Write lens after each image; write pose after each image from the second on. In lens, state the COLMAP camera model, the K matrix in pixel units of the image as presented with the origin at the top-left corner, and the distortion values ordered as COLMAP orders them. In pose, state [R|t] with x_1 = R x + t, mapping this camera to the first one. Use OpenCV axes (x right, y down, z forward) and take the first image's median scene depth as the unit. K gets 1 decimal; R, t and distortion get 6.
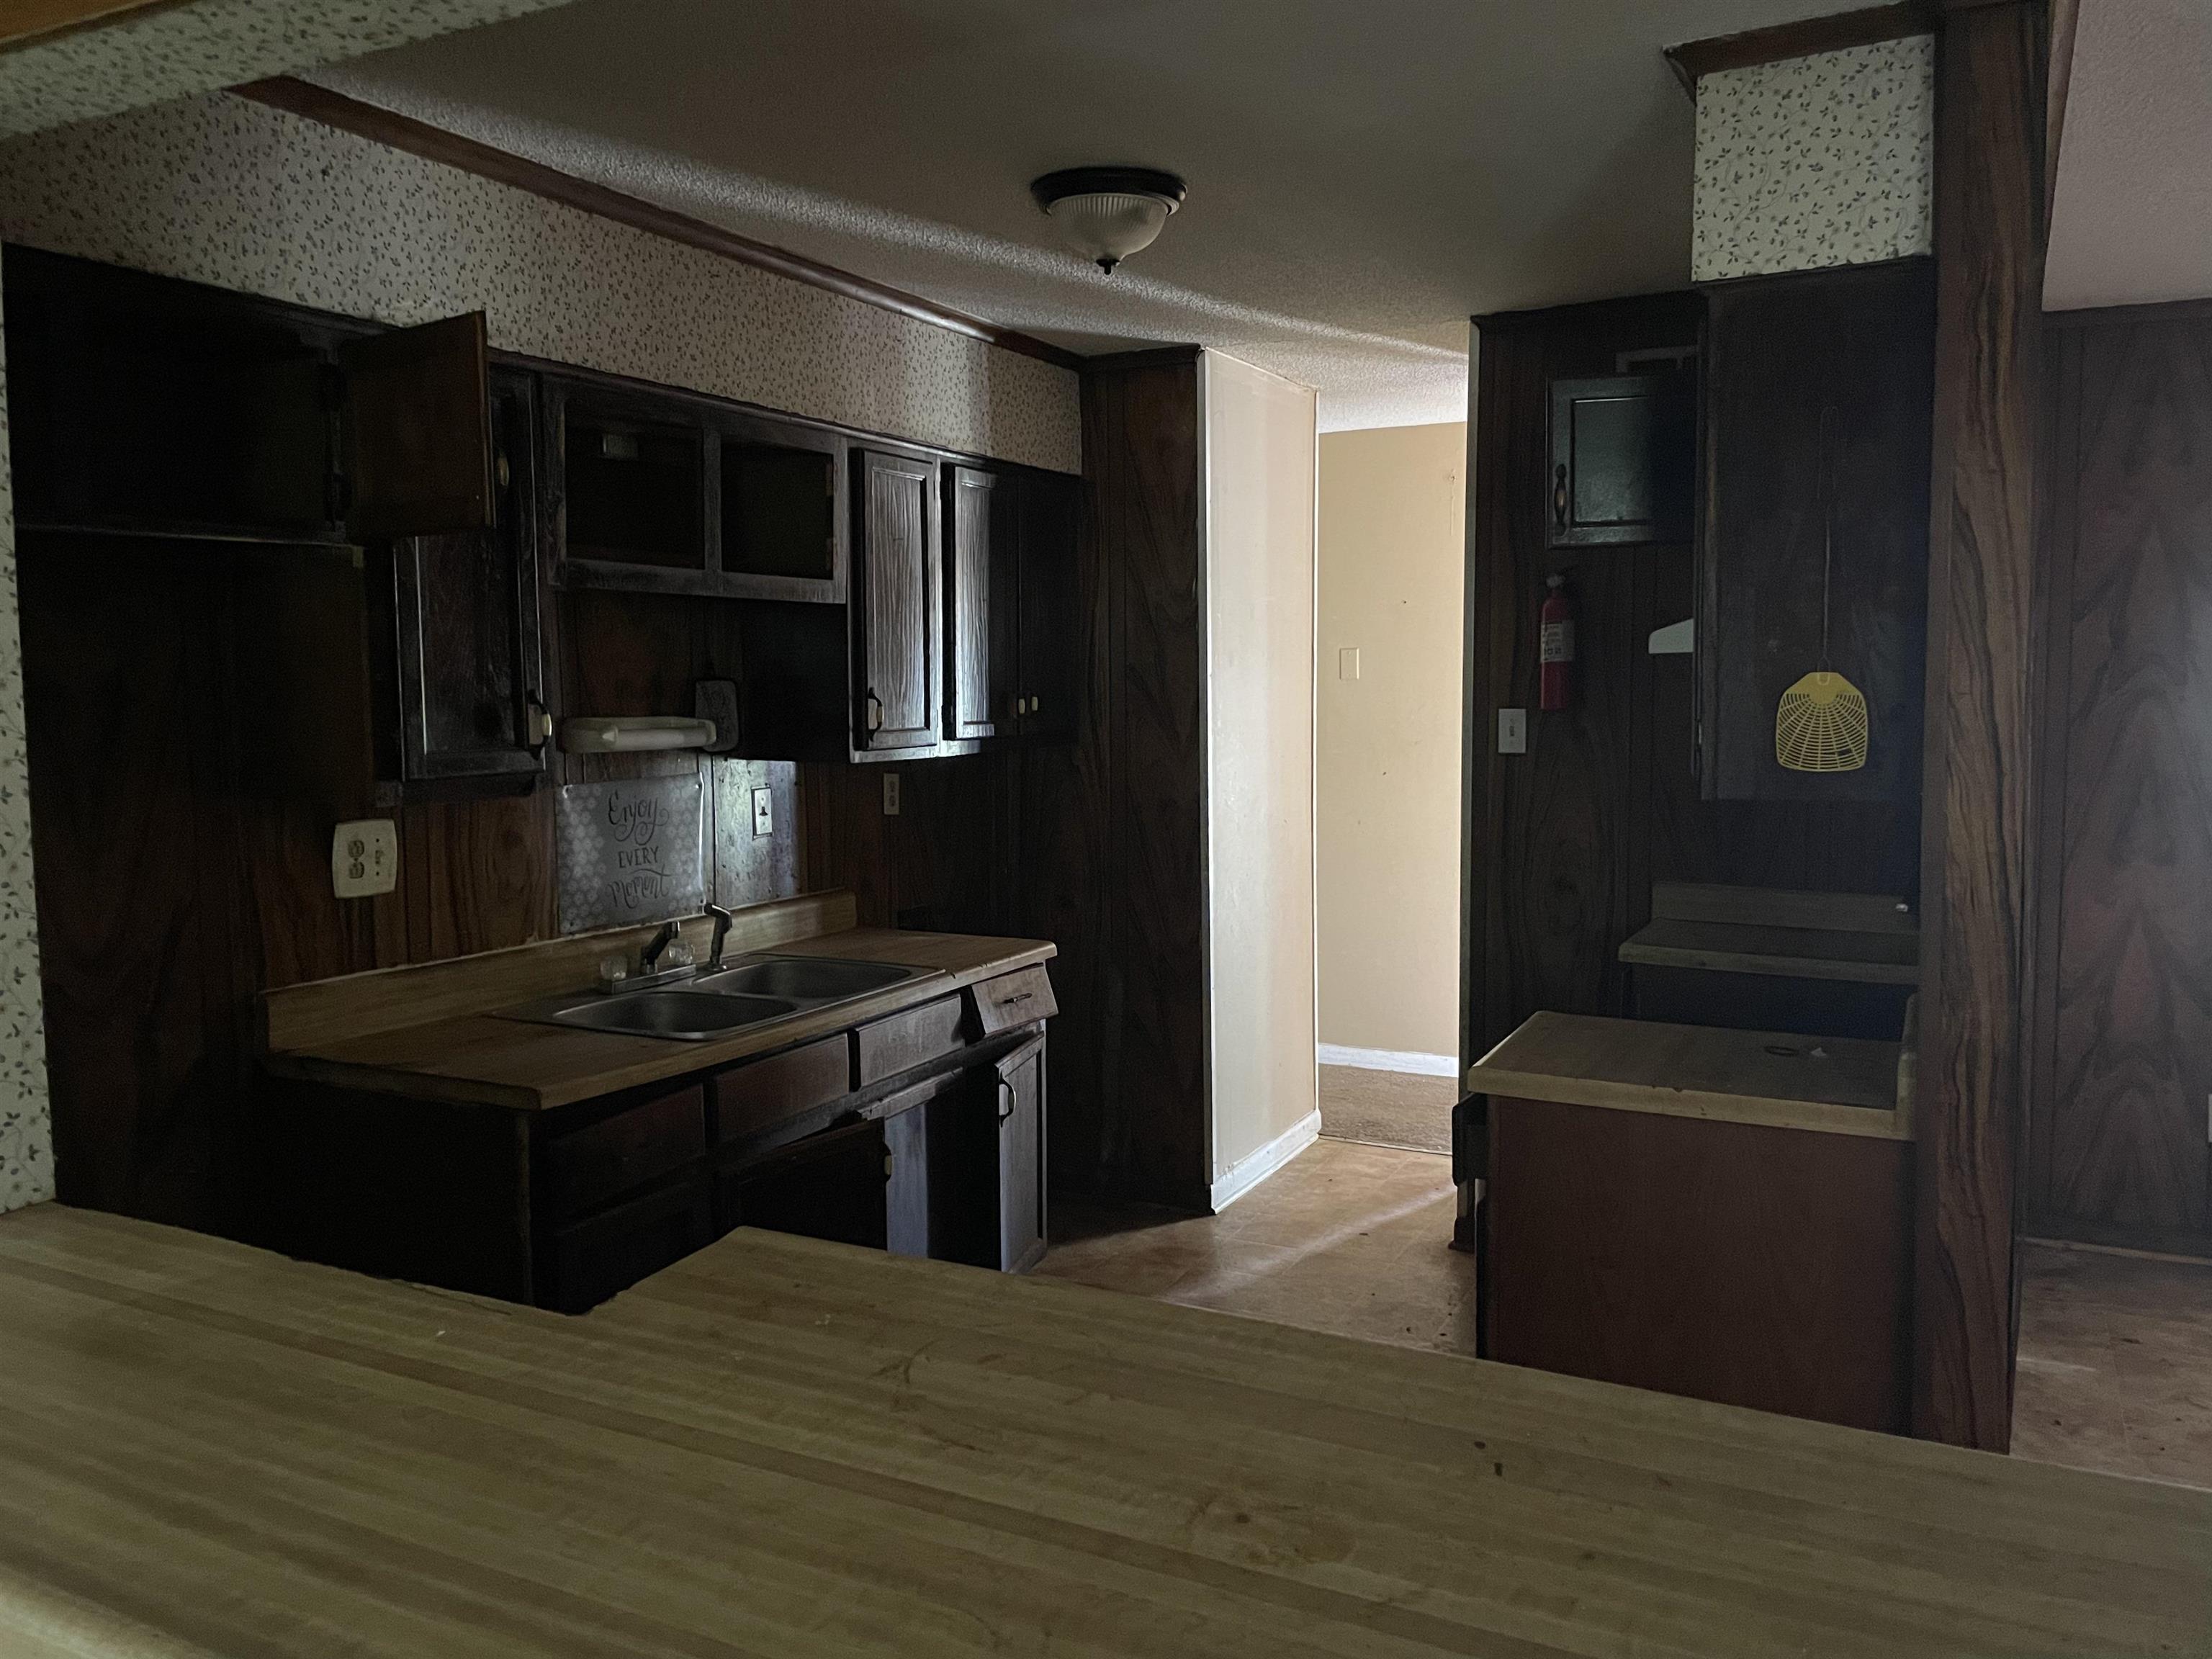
lens RADIAL K [[1657.4, 0, 1106.0], [0, 1657.4, 829.5], [0, 0, 1]] dist [0.090415, -0.105489]
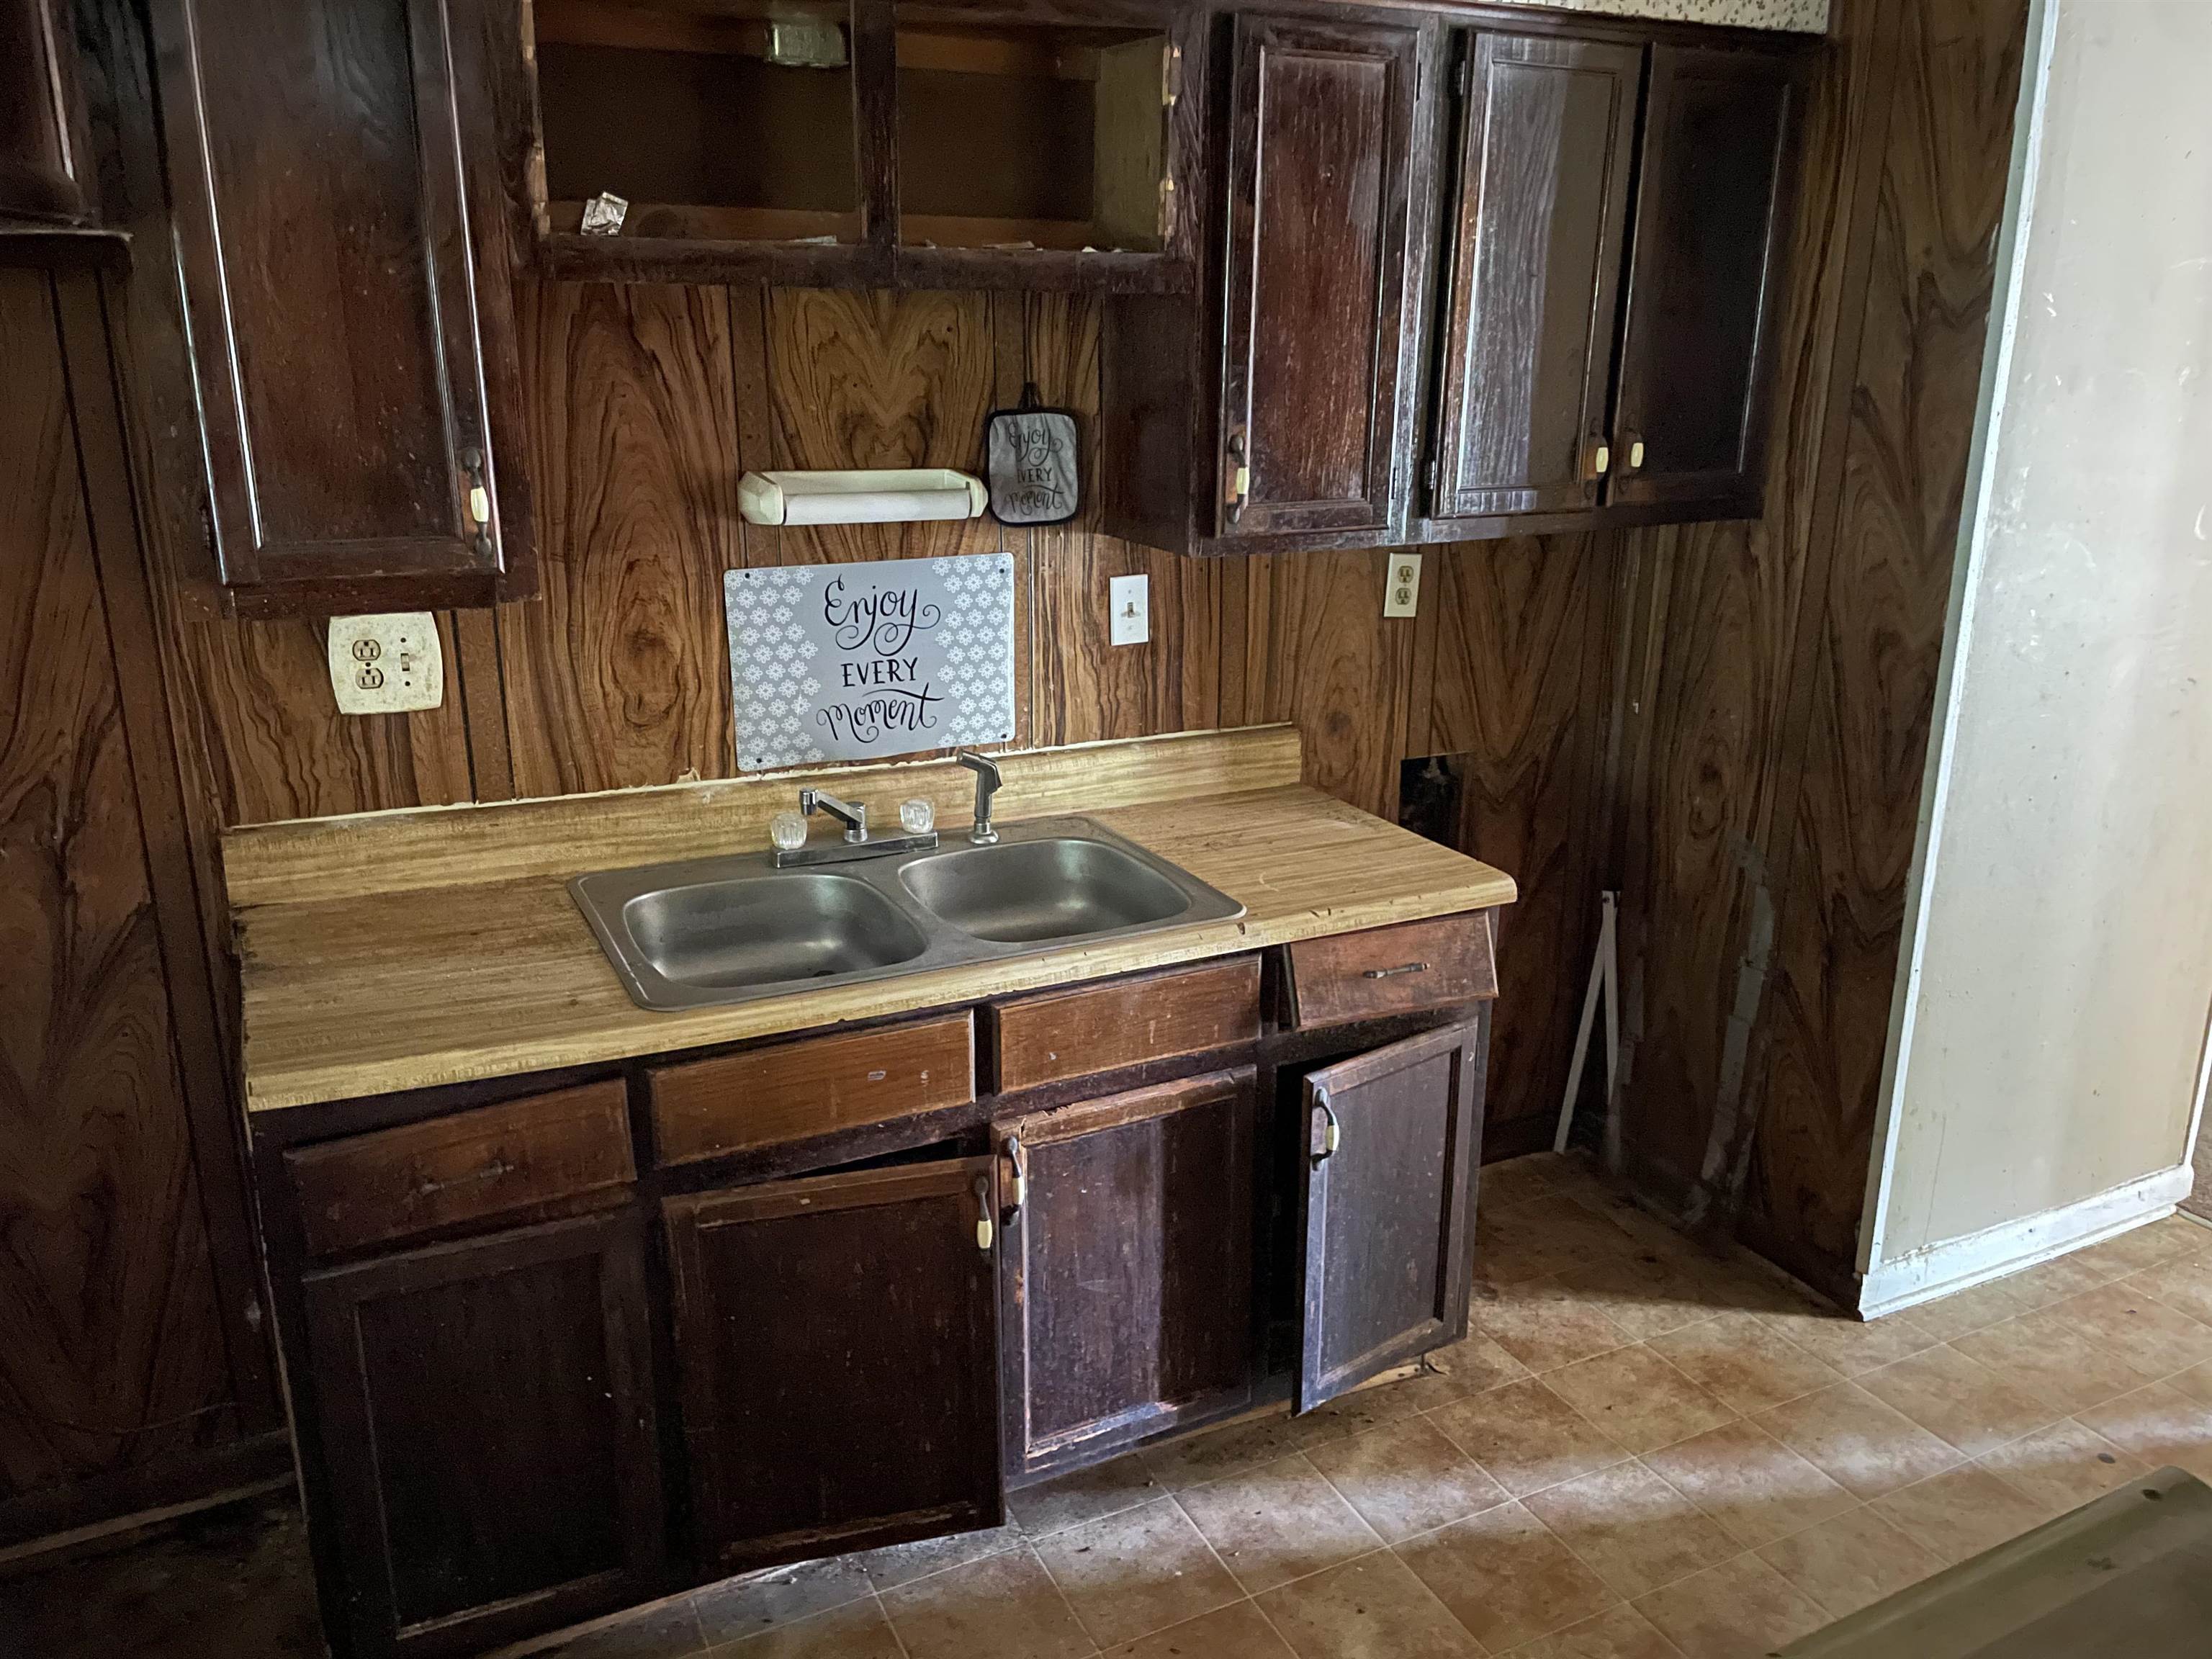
lens RADIAL K [[1657.4, 0, 1106.0], [0, 1657.4, 829.5], [0, 0, 1]] dist [0.090415, -0.105489]
pose [[0.802201, 0.182559, -0.568459, 0.207190], [-0.066541, 0.973512, 0.218739, -0.077738], [0.593335, -0.137647, 0.793100, 0.476767]]
